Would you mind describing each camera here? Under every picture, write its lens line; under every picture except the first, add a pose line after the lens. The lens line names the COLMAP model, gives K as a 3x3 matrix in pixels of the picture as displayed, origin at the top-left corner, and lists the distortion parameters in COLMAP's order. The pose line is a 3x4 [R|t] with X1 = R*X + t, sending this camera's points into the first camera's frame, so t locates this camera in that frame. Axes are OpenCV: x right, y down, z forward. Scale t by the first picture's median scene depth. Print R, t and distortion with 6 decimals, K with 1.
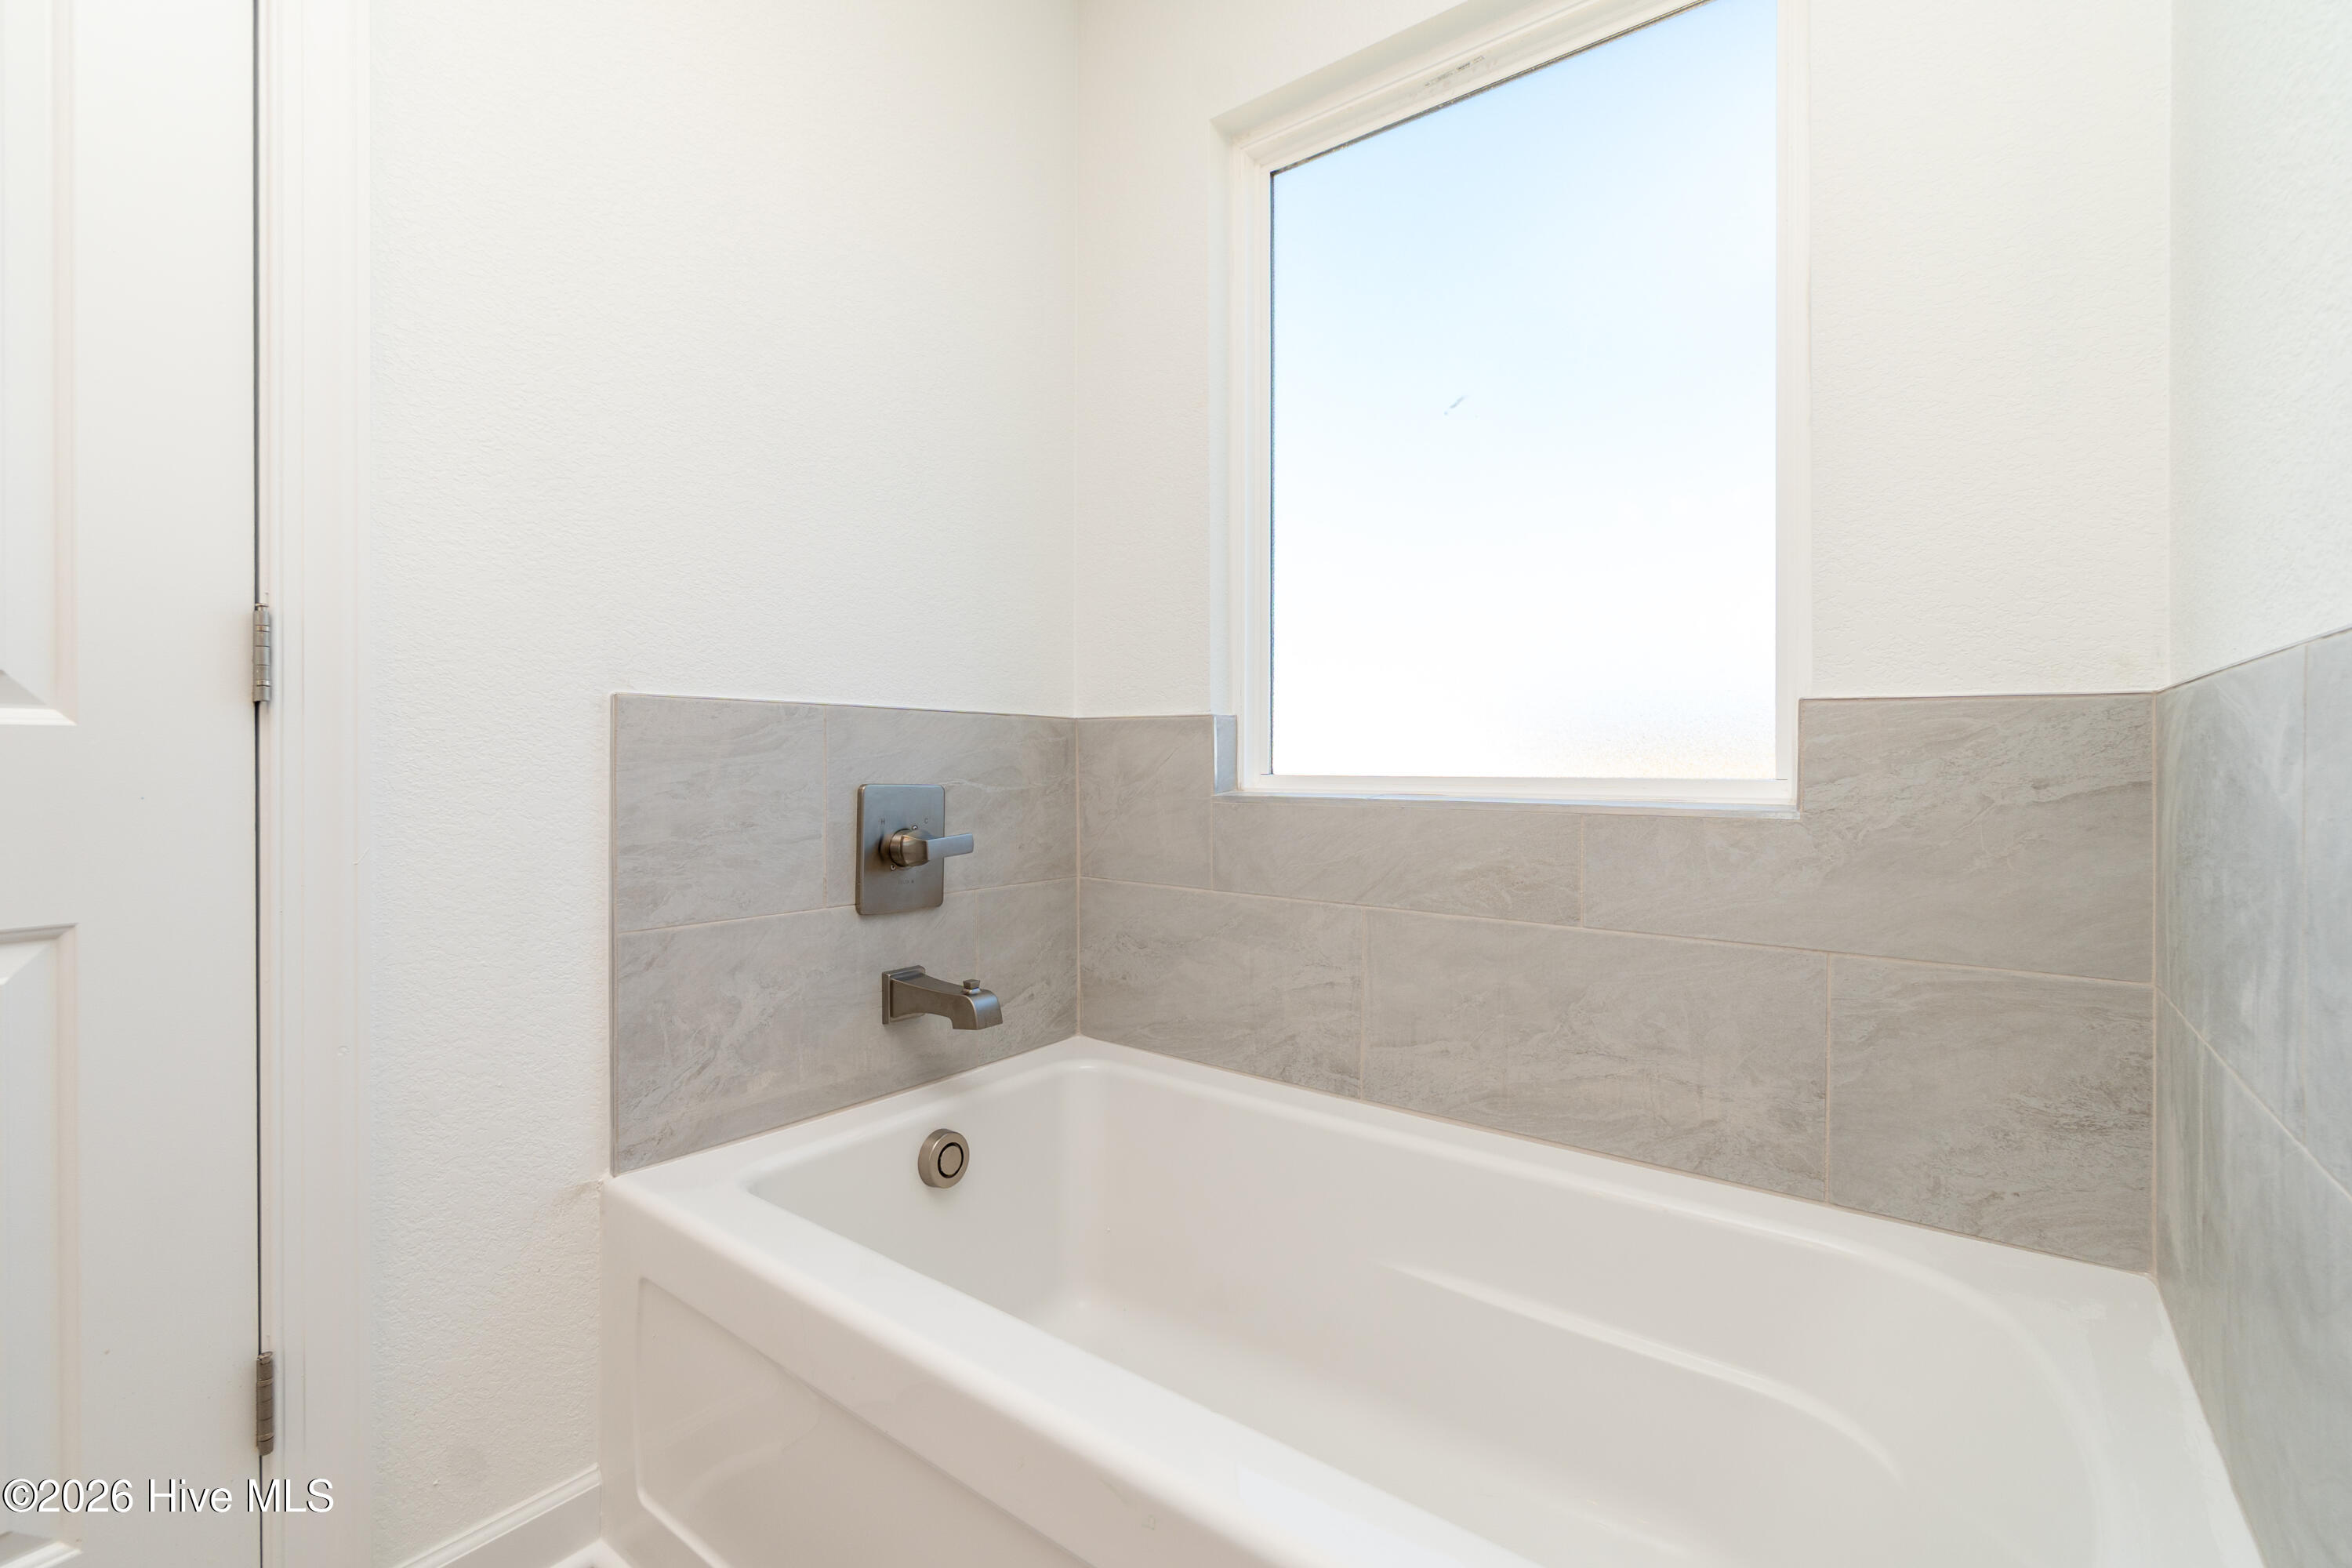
lens RADIAL K [[1019.9, 0, 1127.2], [0, 1019.9, 747.9], [0, 0, 1]] dist [-0.008700, 0.003185]
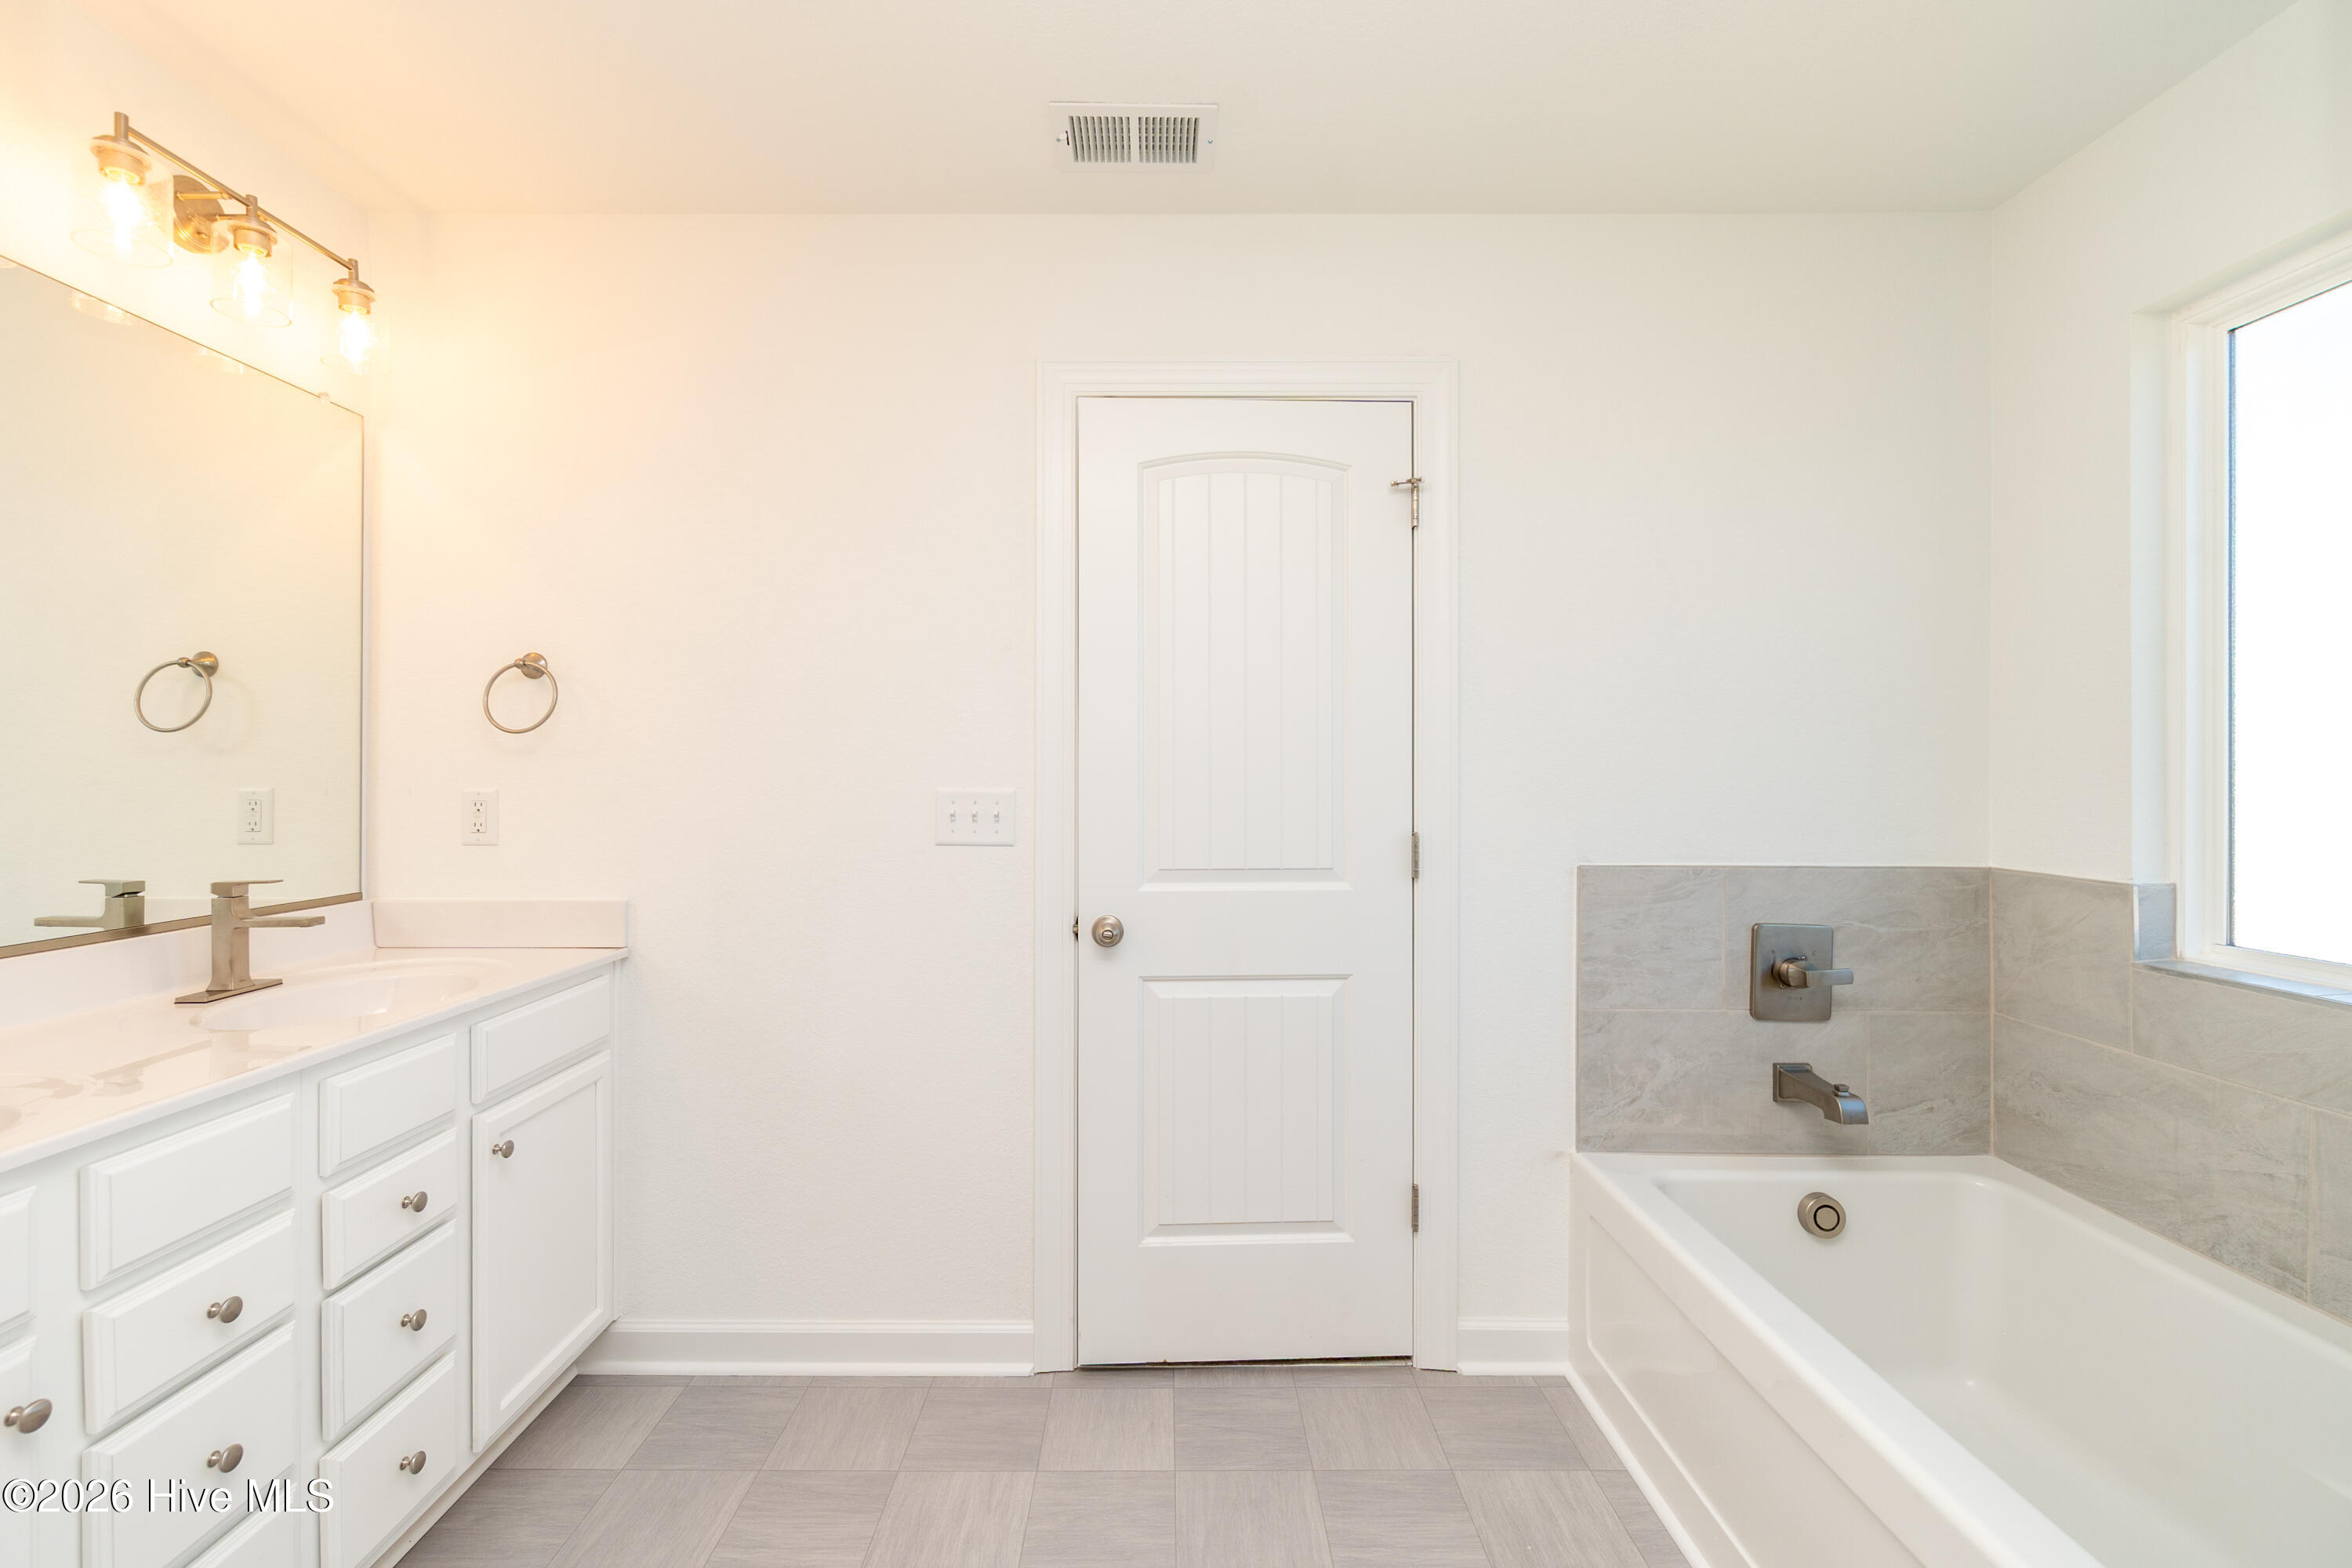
lens RADIAL K [[1019.9, 0, 1183.1], [0, 1019.9, 776.8], [0, 0, 1]] dist [-0.008700, 0.003185]
pose [[0.638910, 0.010014, -0.769216, 0.283385], [0.001171, 0.999901, 0.013990, -0.172488], [0.769280, -0.009839, 0.638836, -0.440804]]
